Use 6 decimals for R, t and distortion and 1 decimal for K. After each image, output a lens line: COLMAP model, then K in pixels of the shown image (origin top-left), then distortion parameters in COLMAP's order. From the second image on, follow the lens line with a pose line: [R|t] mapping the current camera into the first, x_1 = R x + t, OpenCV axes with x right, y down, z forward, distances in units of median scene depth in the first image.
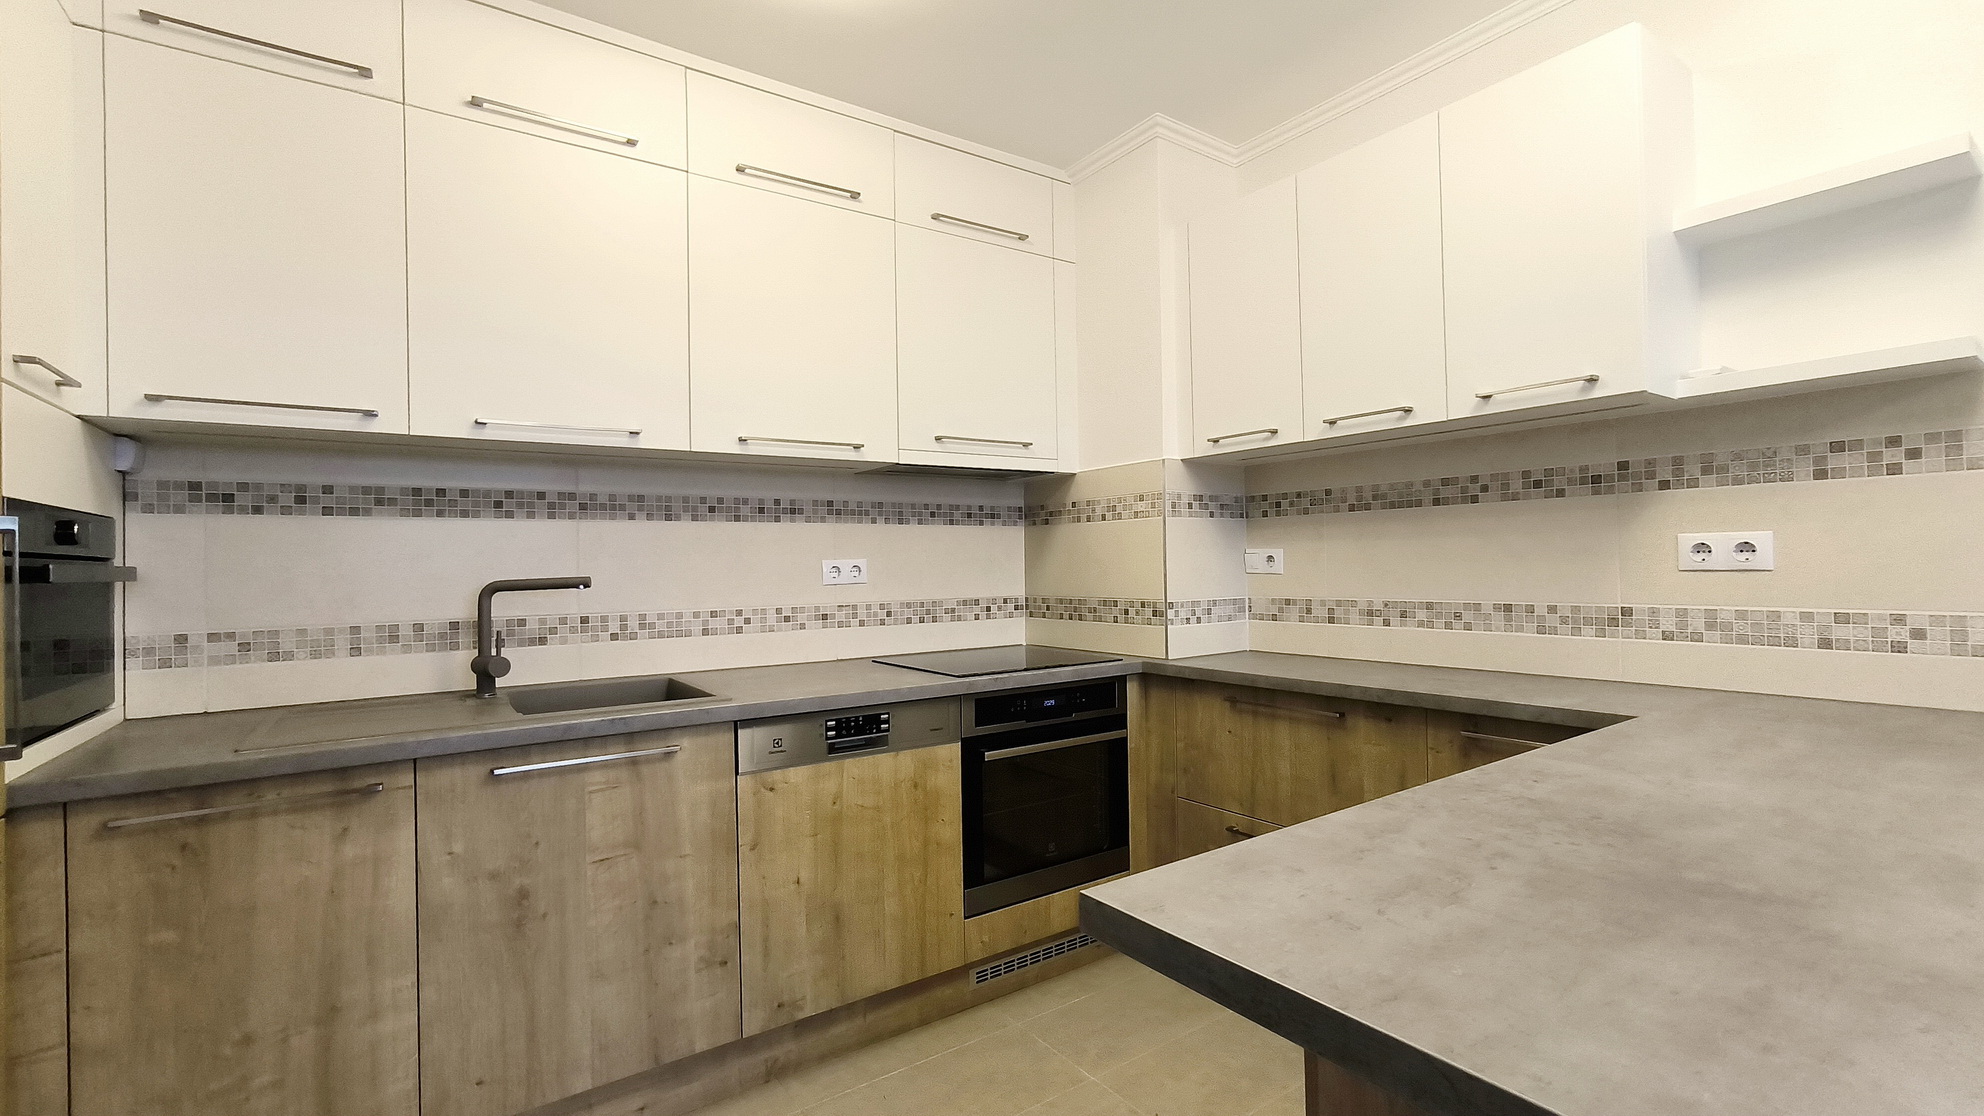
lens RADIAL K [[835.2, 0, 961.6], [0, 835.2, 560.8], [0, 0, 1]] dist [-0.037085, 0.026691]
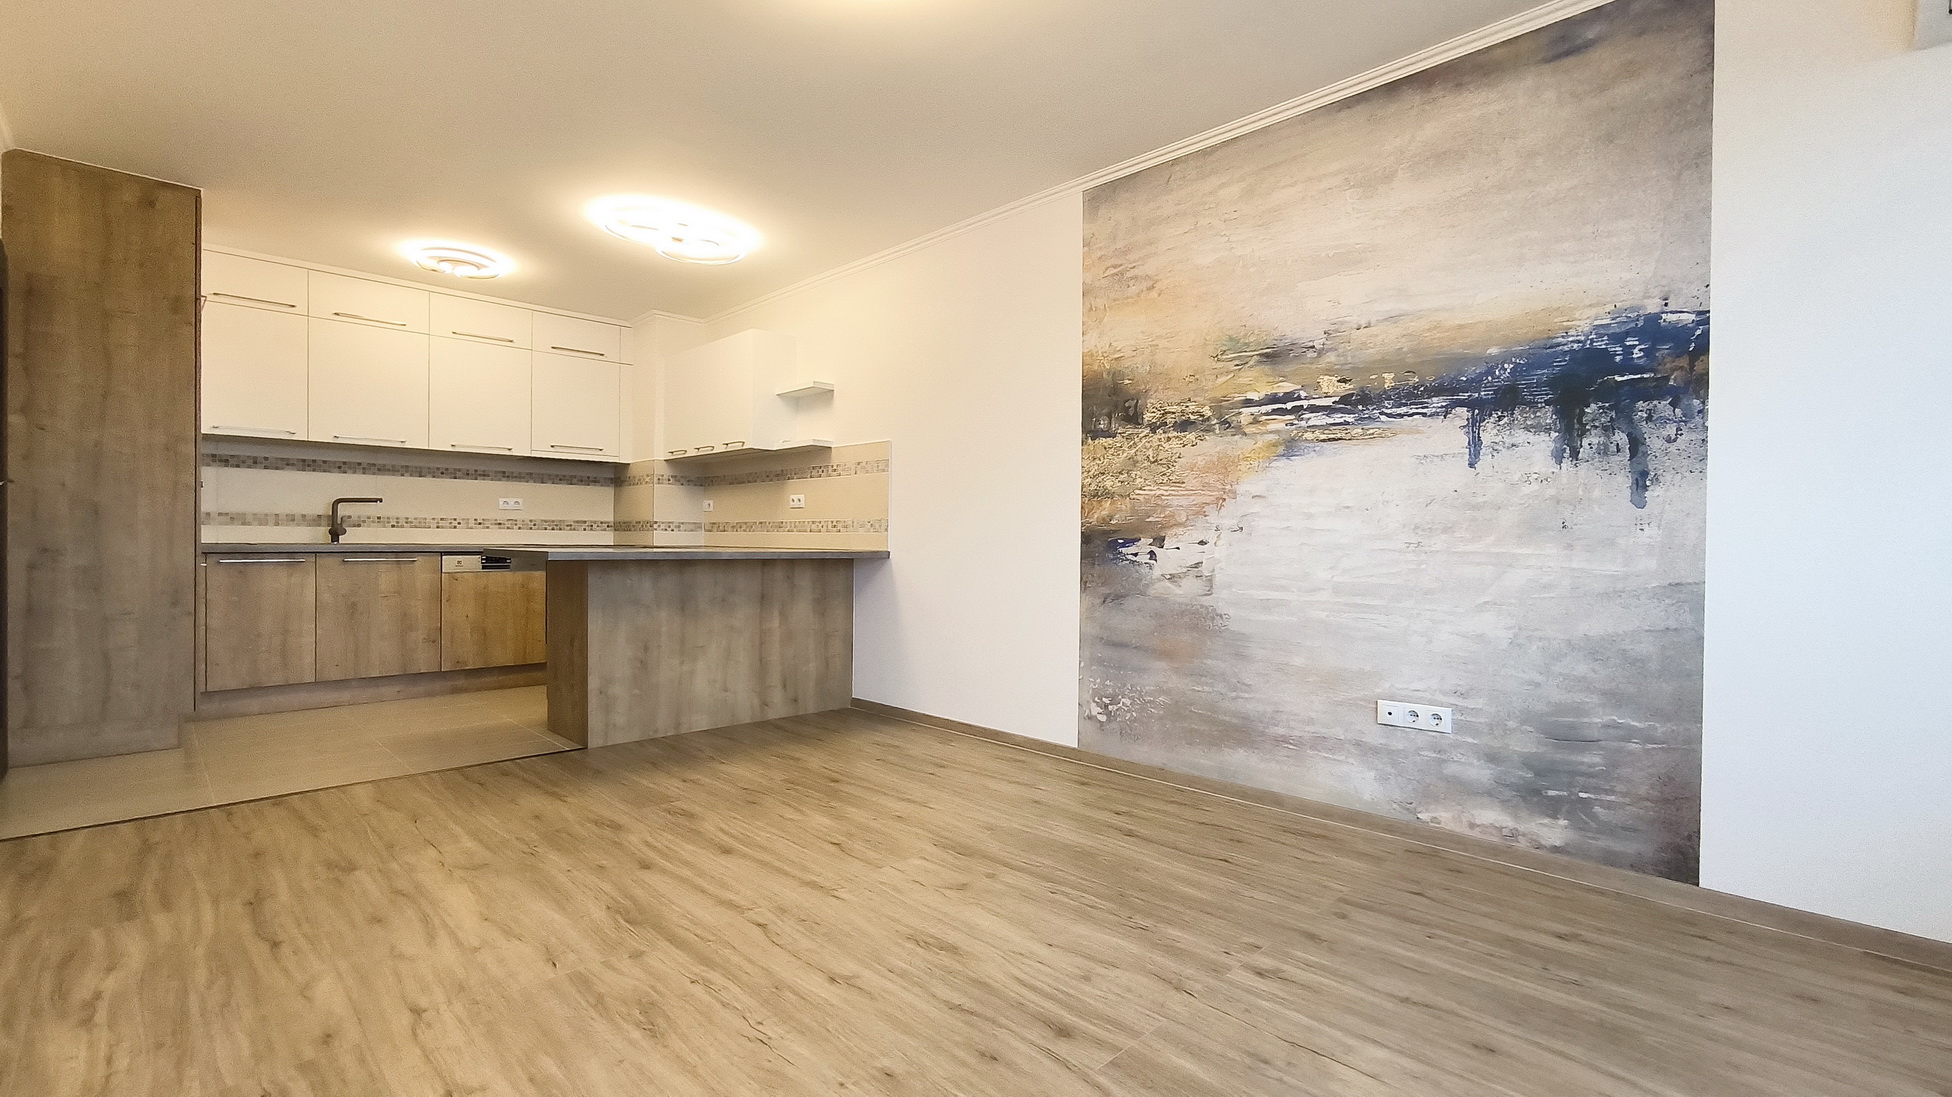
lens RADIAL K [[858.0, 0, 978.8], [0, 858.0, 555.9], [0, 0, 1]] dist [-0.015881, 0.000648]
pose [[0.981399, 0.025192, 0.190320, 0.778278], [-0.028672, 0.999468, 0.015555, 0.095490], [-0.189826, -0.020722, 0.981599, -1.739638]]
